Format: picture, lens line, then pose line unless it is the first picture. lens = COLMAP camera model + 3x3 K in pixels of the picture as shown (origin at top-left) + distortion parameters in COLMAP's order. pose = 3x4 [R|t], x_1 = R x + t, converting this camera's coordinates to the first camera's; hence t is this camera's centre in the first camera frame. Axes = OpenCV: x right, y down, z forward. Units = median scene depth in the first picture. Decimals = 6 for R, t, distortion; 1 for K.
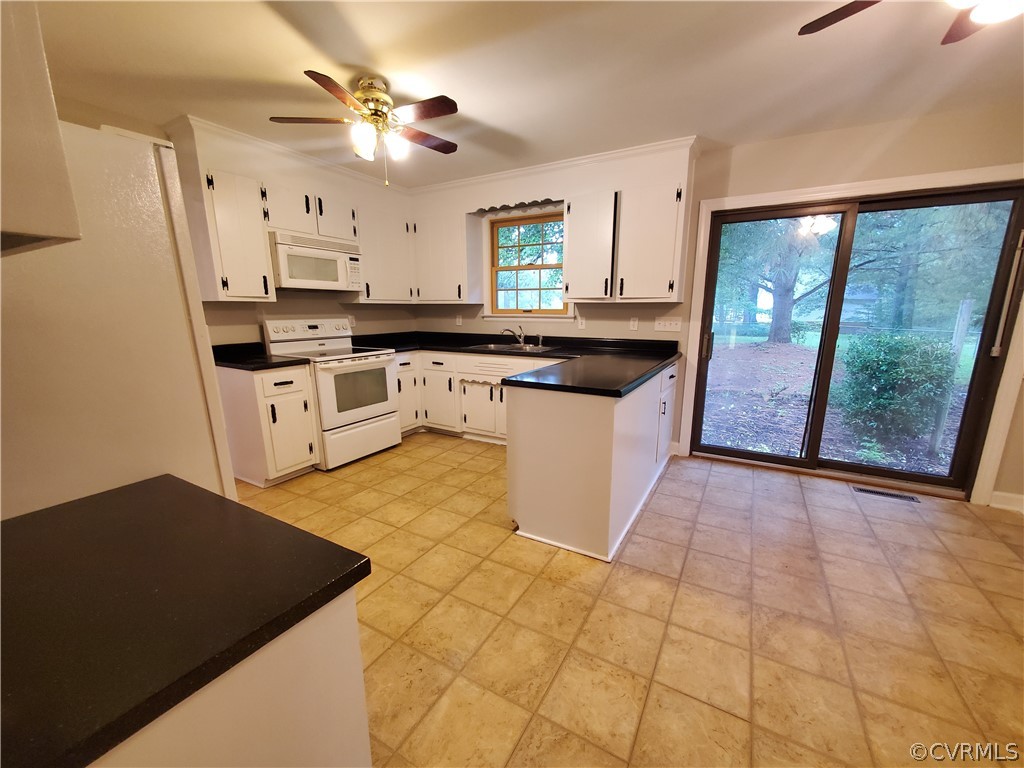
lens RADIAL K [[404.6, 0, 527.3], [0, 404.6, 395.9], [0, 0, 1]] dist [0.011467, -0.000458]
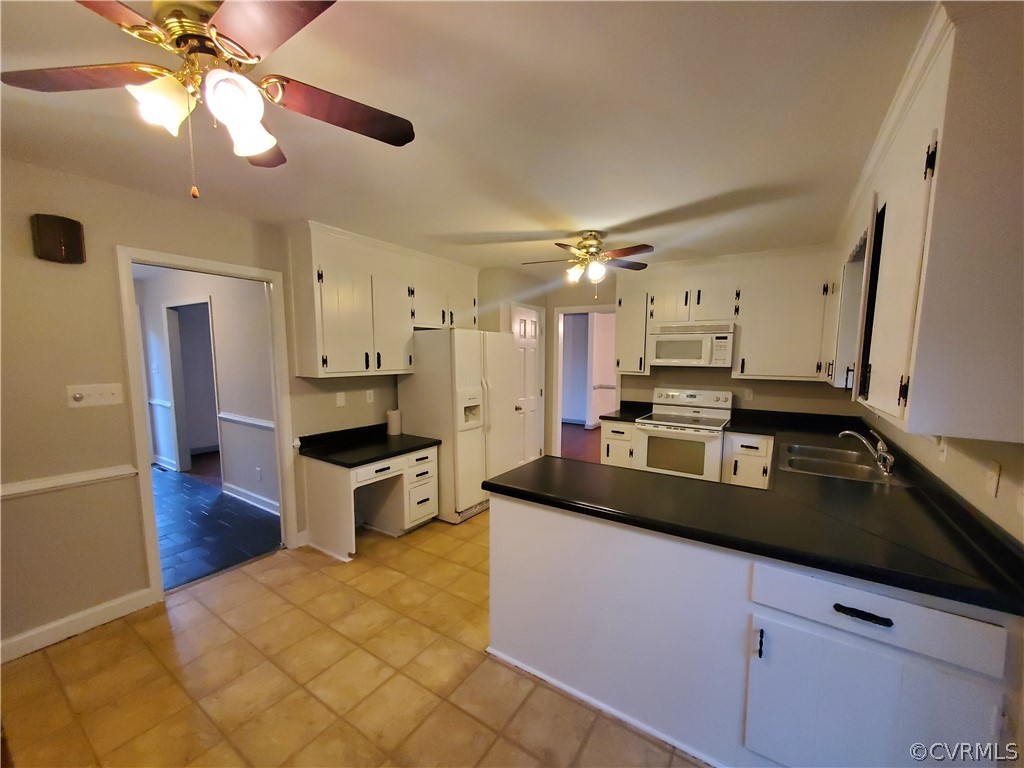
lens RADIAL K [[404.6, 0, 521.8], [0, 404.6, 398.5], [0, 0, 1]] dist [0.011467, -0.000458]
pose [[-0.068415, 0.113170, -0.991217, 0.744797], [-0.219490, 0.967495, 0.125611, -0.228593], [0.973213, 0.226156, -0.041351, 0.649210]]
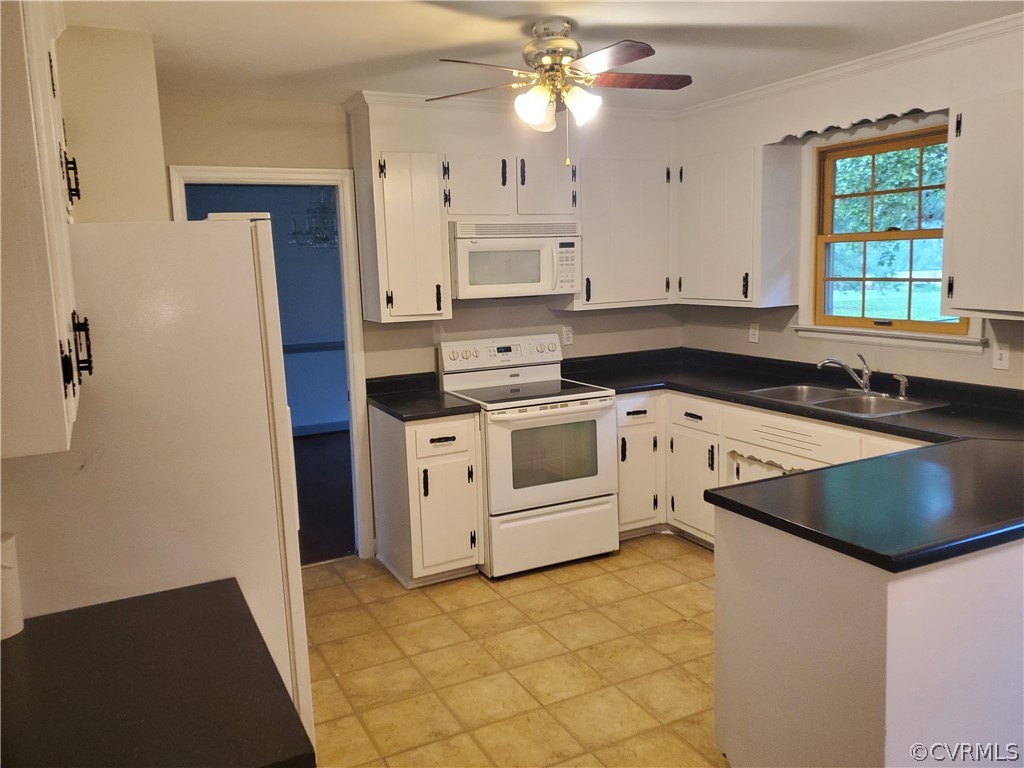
lens RADIAL K [[798.9, 0, 512.1], [0, 798.9, 365.4], [0, 0, 1]] dist [0.060068, -0.045758]
pose [[0.828494, 0.046473, -0.558066, 0.226981], [-0.089185, 0.994781, -0.049561, -0.091758], [0.552850, 0.090832, 0.828315, -0.061556]]
